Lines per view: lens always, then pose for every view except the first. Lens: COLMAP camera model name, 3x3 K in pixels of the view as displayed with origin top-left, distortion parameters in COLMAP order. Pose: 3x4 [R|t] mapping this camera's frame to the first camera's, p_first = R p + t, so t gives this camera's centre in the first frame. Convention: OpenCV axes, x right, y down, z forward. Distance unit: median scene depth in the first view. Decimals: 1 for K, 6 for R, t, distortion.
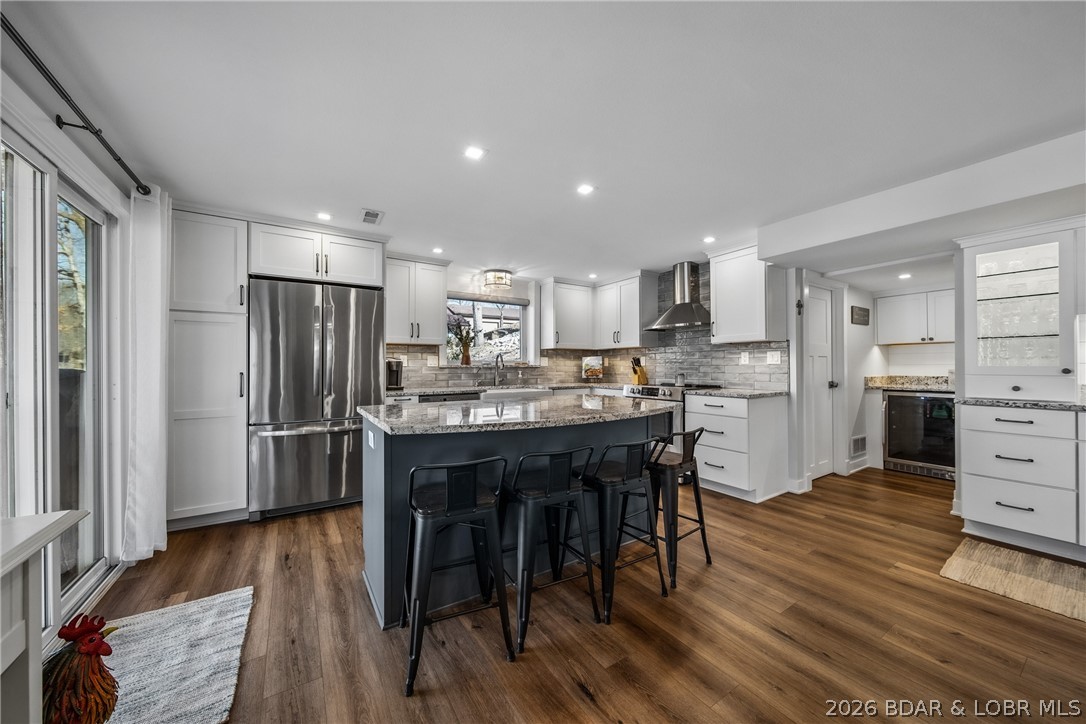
lens RADIAL K [[382.9, 0, 540.6], [0, 382.9, 365.6], [0, 0, 1]] dist [-0.001348, -0.000712]
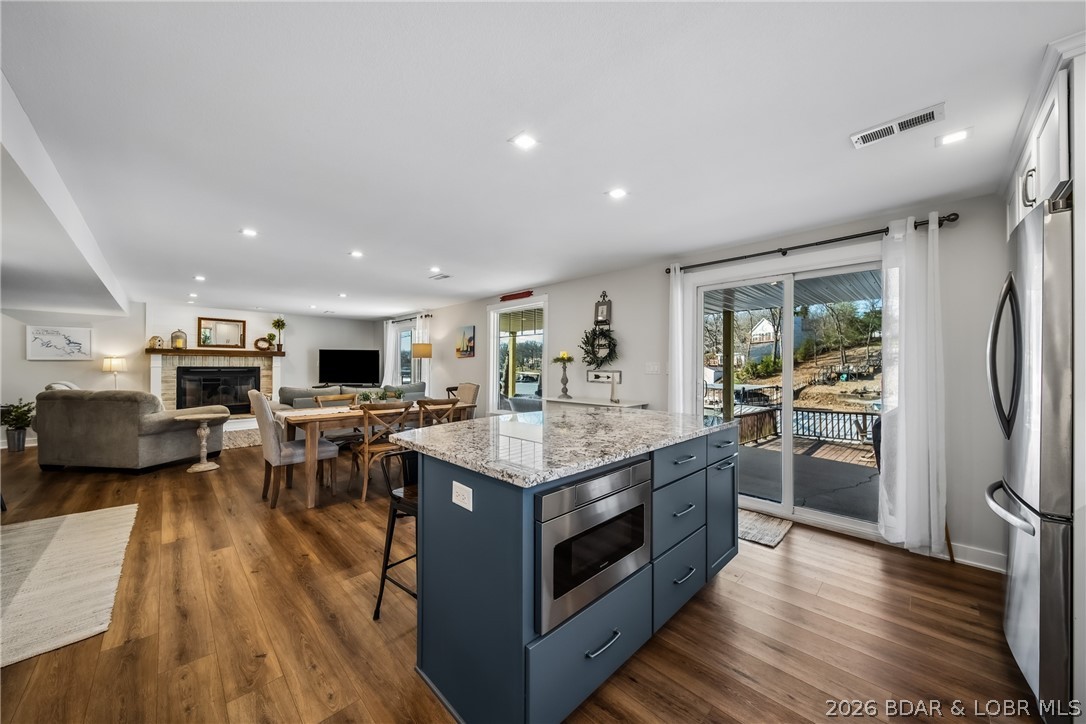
lens RADIAL K [[385.4, 0, 542.7], [0, 385.4, 367.3], [0, 0, 1]] dist [0.002694, -0.001852]
pose [[-0.979931, 0.000373, -0.199339, 0.134475], [-0.000188, 0.999996, 0.002795, -0.019044], [0.199339, 0.002777, -0.979927, 1.022894]]
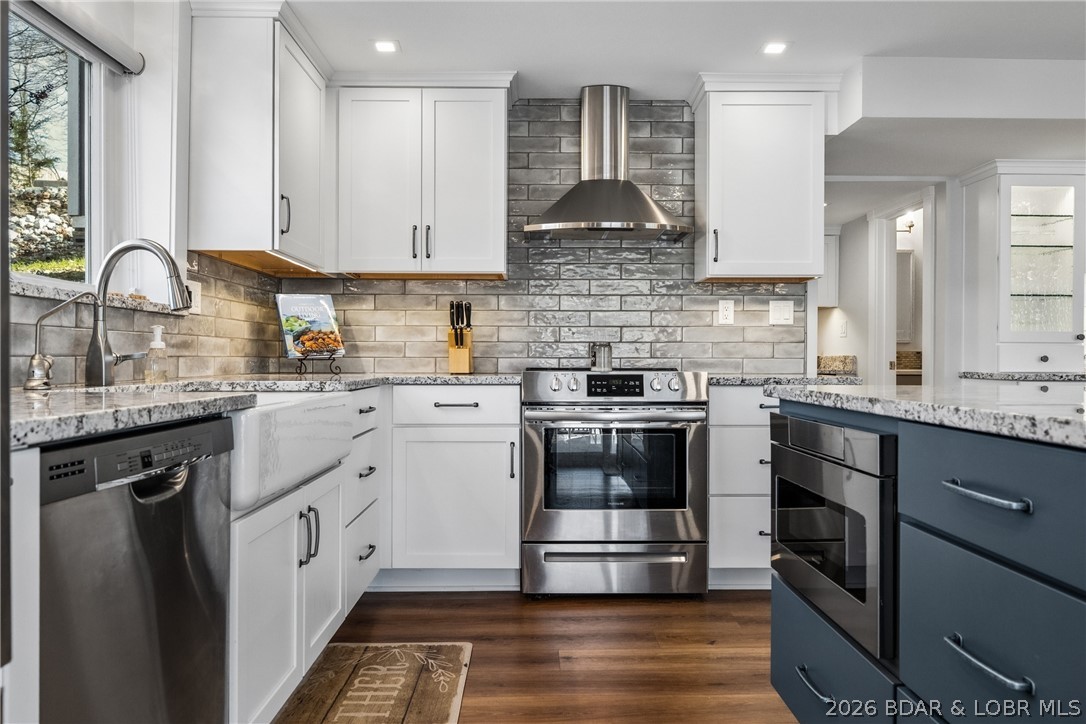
lens RADIAL K [[748.5, 0, 544.9], [0, 748.5, 356.4], [0, 0, 1]] dist [-0.002603, -0.003035]
pose [[0.527977, 0.007817, 0.849223, -0.390841], [-0.007002, 0.999964, -0.004851, 0.041192], [-0.849230, -0.003385, 0.528013, 0.626507]]
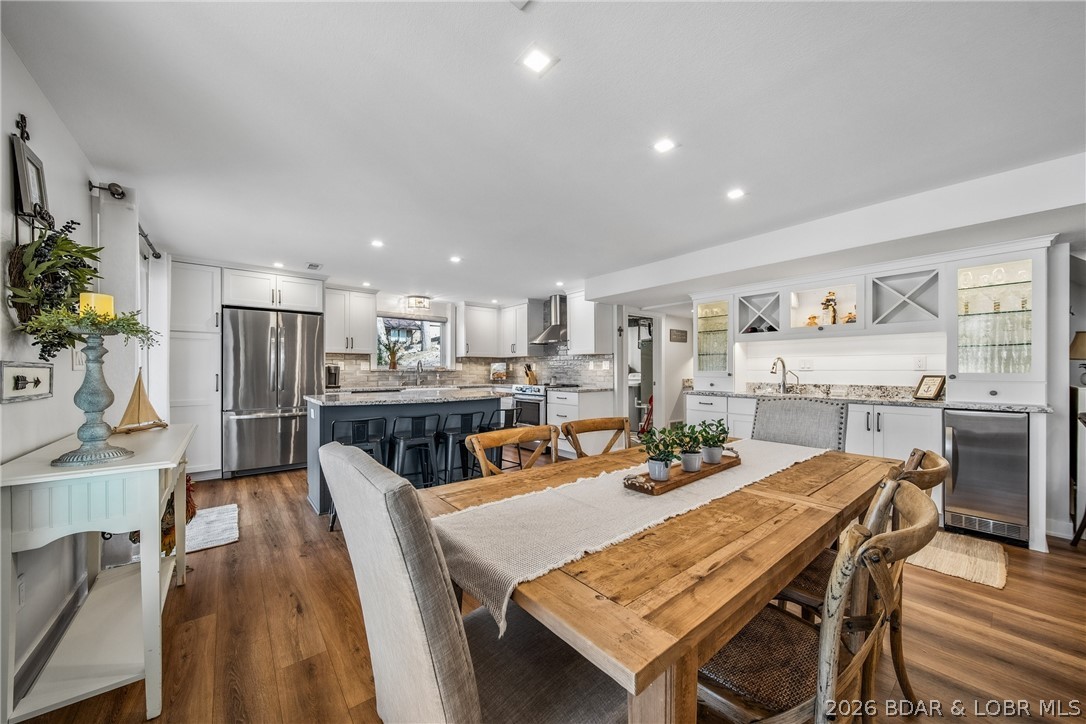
lens RADIAL K [[386.0, 0, 541.0], [0, 386.0, 372.4], [0, 0, 1]] dist [0.000033, -0.000167]
pose [[0.994177, 0.003376, 0.107709, 0.176302], [-0.004155, 0.999967, 0.007005, -0.002648], [-0.107682, -0.007412, 0.994158, -0.375730]]
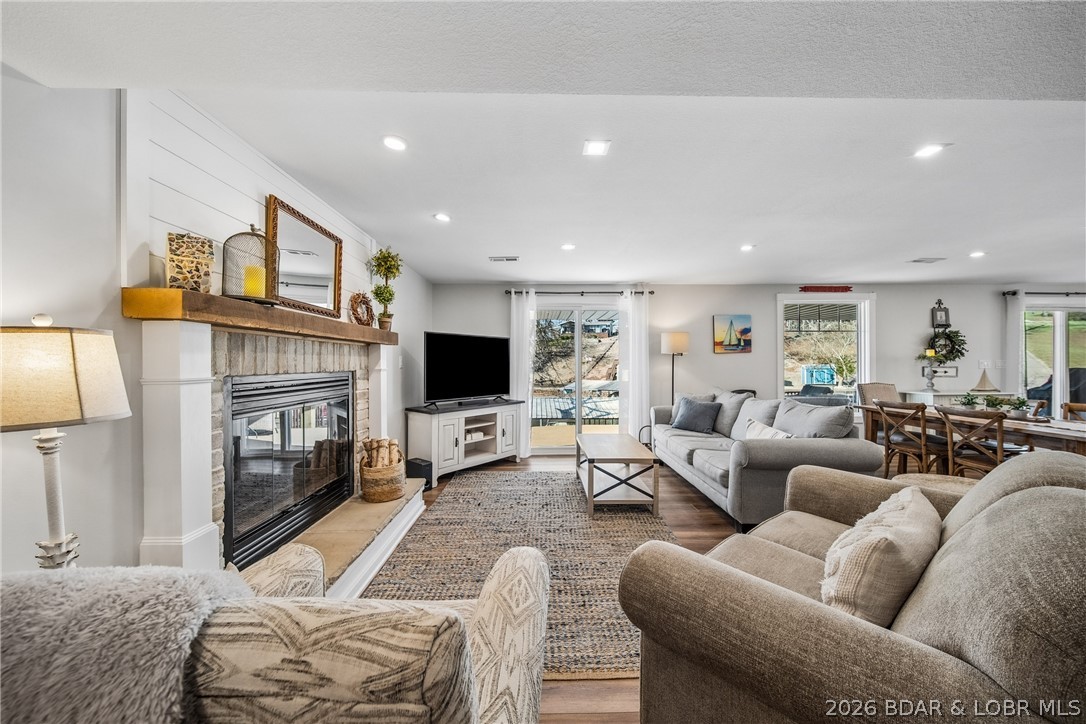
lens RADIAL K [[385.4, 0, 542.7], [0, 385.4, 367.3], [0, 0, 1]] dist [0.002694, -0.001852]
pose [[-0.525960, 0.016260, -0.850354, 1.513236], [0.005924, 0.999863, 0.015455, -0.031434], [0.850489, 0.003091, -0.525985, -0.424877]]
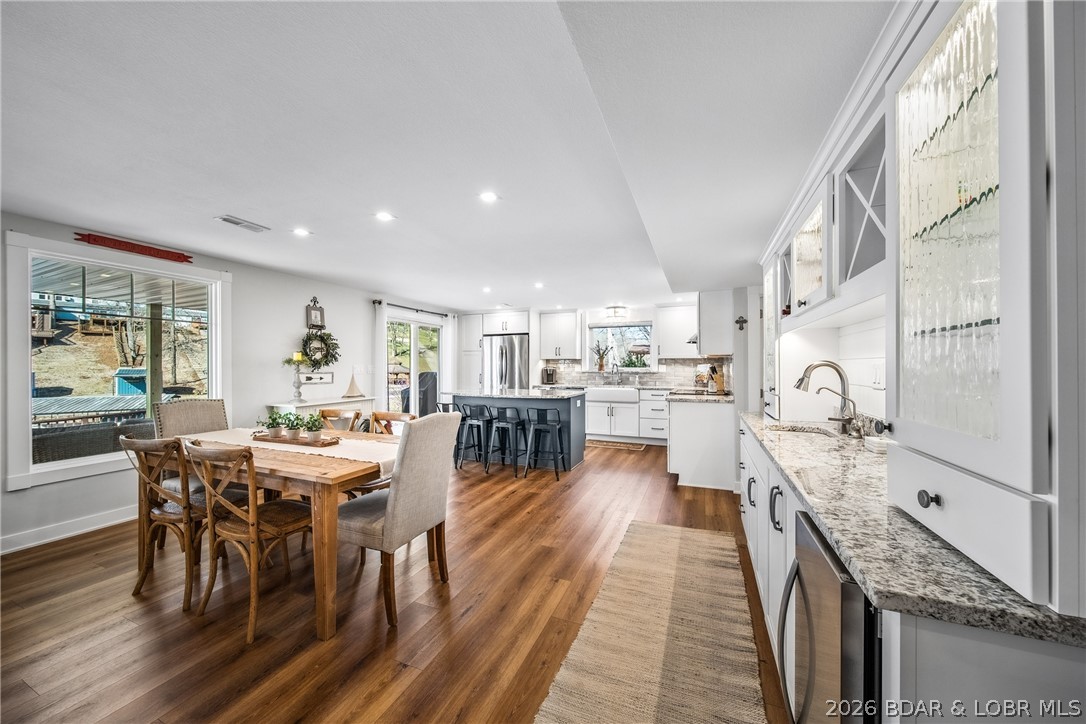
lens RADIAL K [[382.9, 0, 540.6], [0, 382.9, 365.6], [0, 0, 1]] dist [-0.001348, -0.000712]
pose [[0.559934, 0.002233, -0.828534, 1.045865], [0.000197, 0.999996, 0.002829, -0.029381], [0.828537, -0.001747, 0.559931, -0.063937]]
